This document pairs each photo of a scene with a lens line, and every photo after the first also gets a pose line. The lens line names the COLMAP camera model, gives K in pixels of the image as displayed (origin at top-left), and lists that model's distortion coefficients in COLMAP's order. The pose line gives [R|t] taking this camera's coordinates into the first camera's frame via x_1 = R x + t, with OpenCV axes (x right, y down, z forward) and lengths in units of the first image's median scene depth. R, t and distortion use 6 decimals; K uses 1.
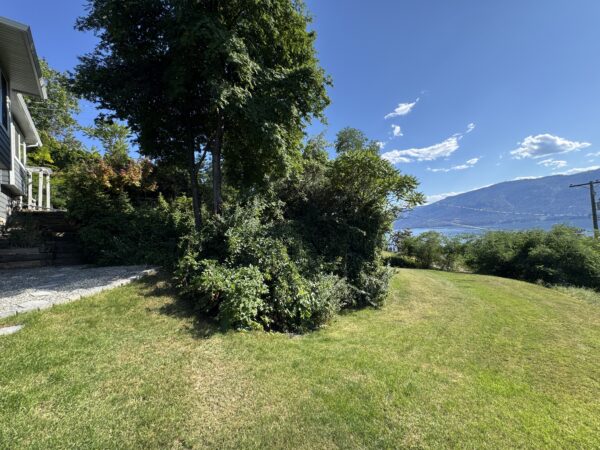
lens RADIAL K [[240.9, 0, 299.7], [0, 240.9, 226.4], [0, 0, 1]] dist [-0.004135, 0.001073]
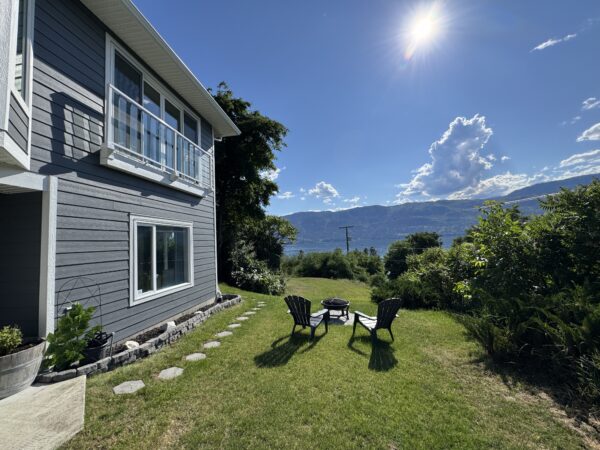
lens RADIAL K [[240.9, 0, 297.9], [0, 240.9, 223.5], [0, 0, 1]] dist [-0.004135, 0.001073]
pose [[0.767054, 0.069664, 0.637789, -0.493857], [-0.014395, 0.995706, -0.091447, -0.033910], [-0.641421, 0.060964, 0.764763, -0.361417]]
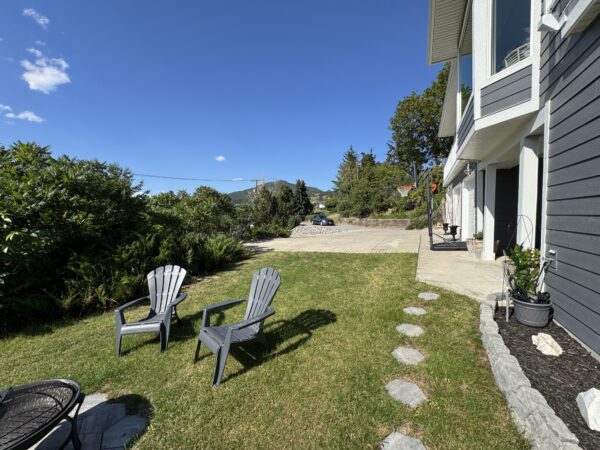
lens RADIAL K [[240.9, 0, 300.6], [0, 240.9, 225.7], [0, 0, 1]] dist [-0.004135, 0.001073]
pose [[-0.930850, 0.079573, -0.356632, -0.263204], [0.069585, 0.996742, 0.040774, -0.014075], [0.358715, 0.013138, -0.933355, 0.052179]]
